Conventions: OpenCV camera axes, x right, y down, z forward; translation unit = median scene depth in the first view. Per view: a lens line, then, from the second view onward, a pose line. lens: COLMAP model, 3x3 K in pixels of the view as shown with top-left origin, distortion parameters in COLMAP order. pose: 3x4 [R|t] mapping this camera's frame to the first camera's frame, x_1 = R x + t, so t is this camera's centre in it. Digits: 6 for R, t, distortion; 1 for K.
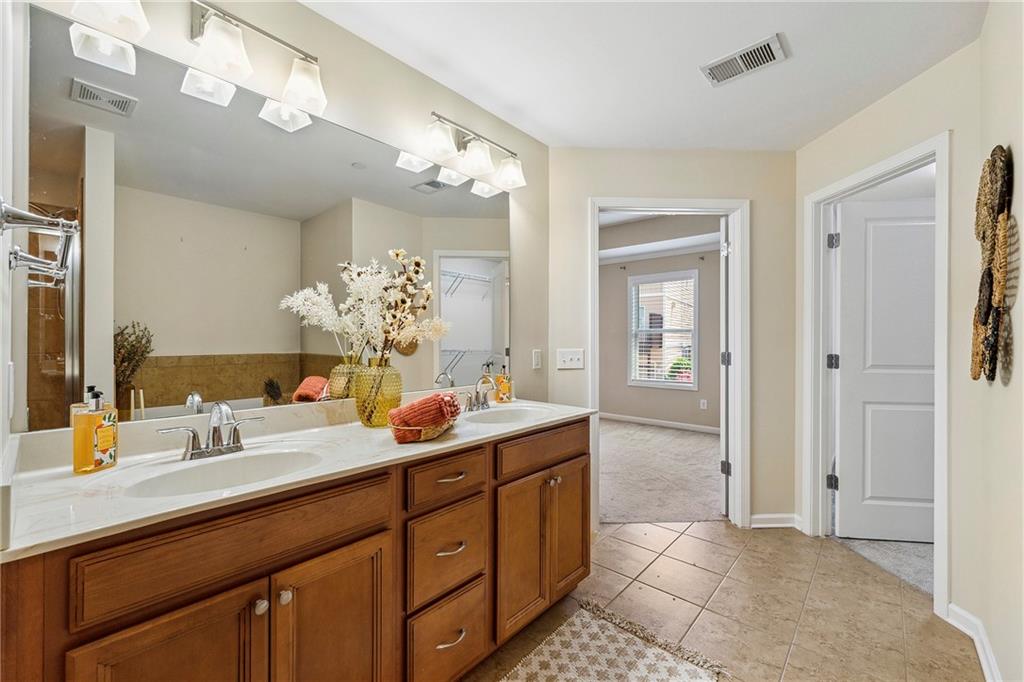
lens RADIAL K [[416.8, 0, 512.4], [0, 416.8, 344.0], [0, 0, 1]] dist [0.002934, -0.000271]
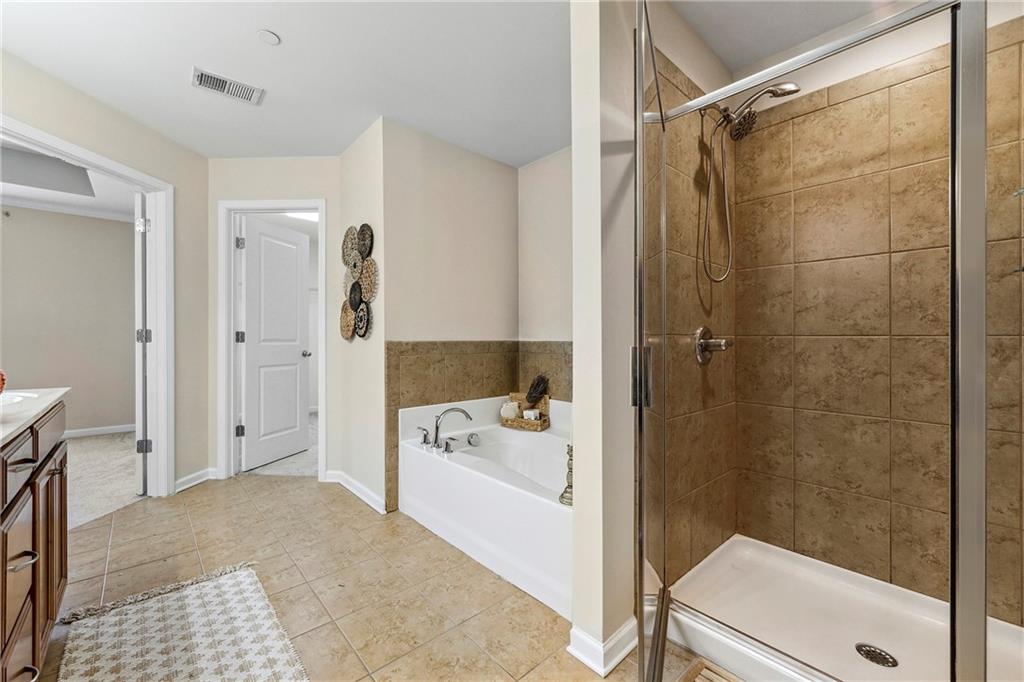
lens RADIAL K [[416.8, 0, 505.8], [0, 416.8, 339.6], [0, 0, 1]] dist [0.002934, -0.000271]
pose [[0.131118, -0.002215, 0.991364, -0.403157], [0.000649, 0.999997, 0.002149, 0.047992], [-0.991367, 0.000362, 0.131119, 0.020805]]
